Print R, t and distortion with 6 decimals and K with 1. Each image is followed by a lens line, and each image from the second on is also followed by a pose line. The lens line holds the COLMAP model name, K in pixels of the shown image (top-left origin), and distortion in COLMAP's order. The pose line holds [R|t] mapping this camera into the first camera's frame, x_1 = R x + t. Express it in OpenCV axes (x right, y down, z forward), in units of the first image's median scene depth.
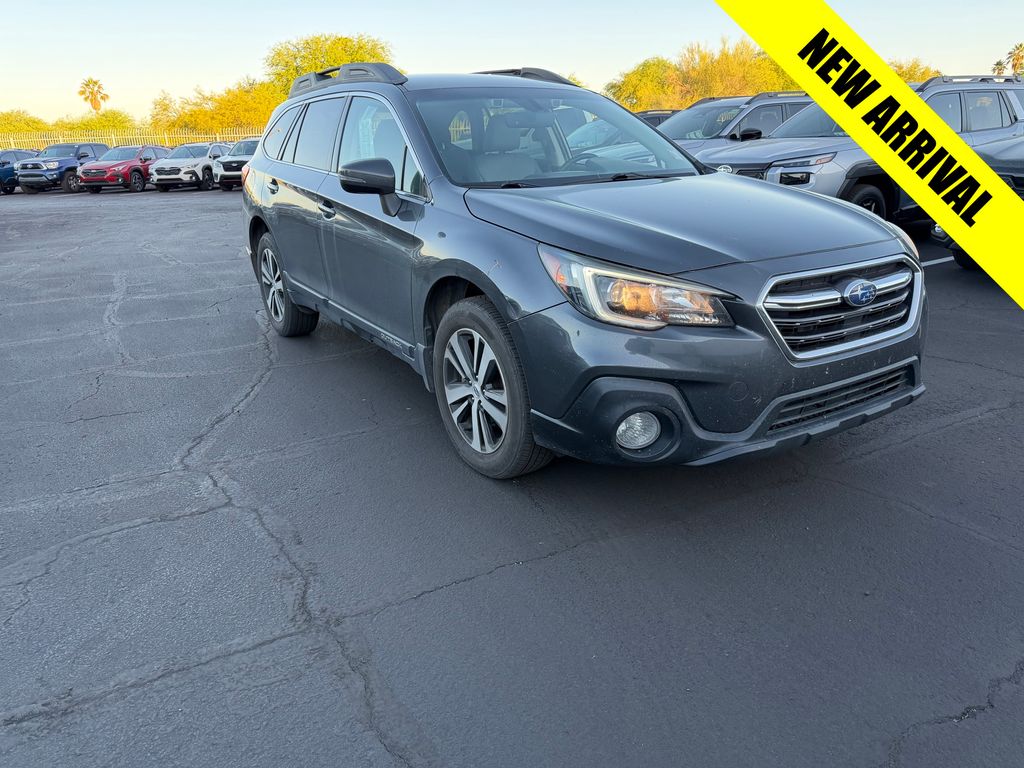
lens RADIAL K [[805.0, 0, 489.2], [0, 805.0, 400.2], [0, 0, 1]] dist [0.059179, -0.029157]
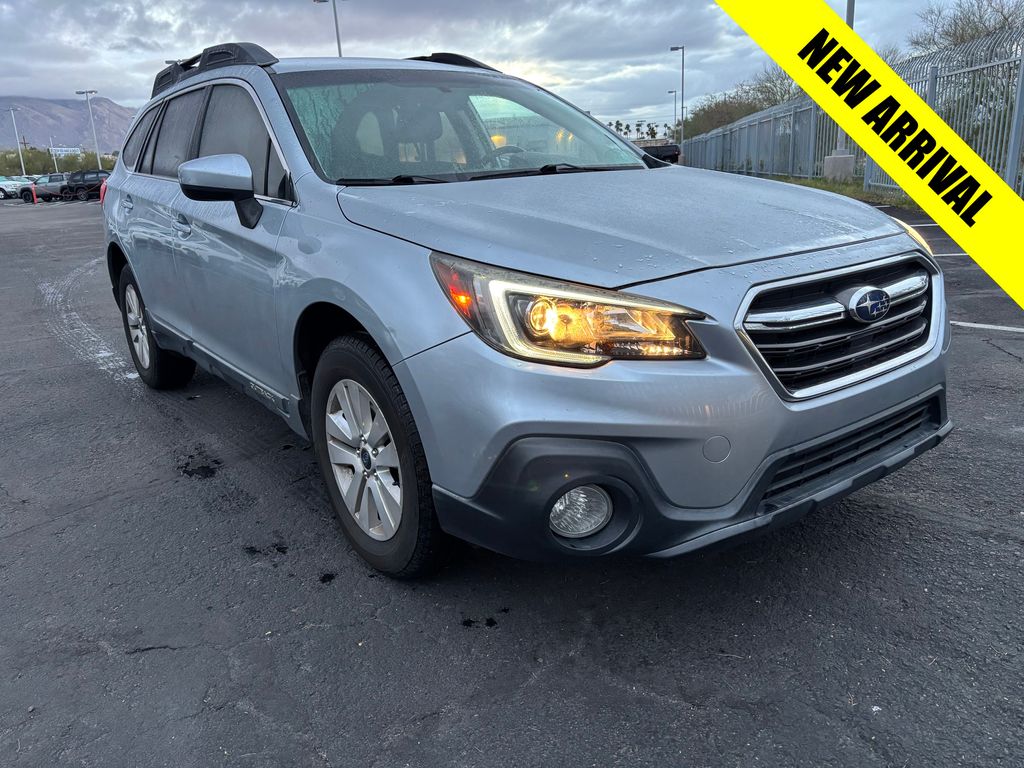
lens RADIAL K [[805.0, 0, 509.3], [0, 805.0, 382.6], [0, 0, 1]] dist [0.059179, -0.029157]
pose [[0.996774, -0.047050, 0.065024, 0.078340], [0.050563, 0.997288, -0.053478, -0.037259], [-0.062331, 0.056593, 0.996450, 0.284822]]
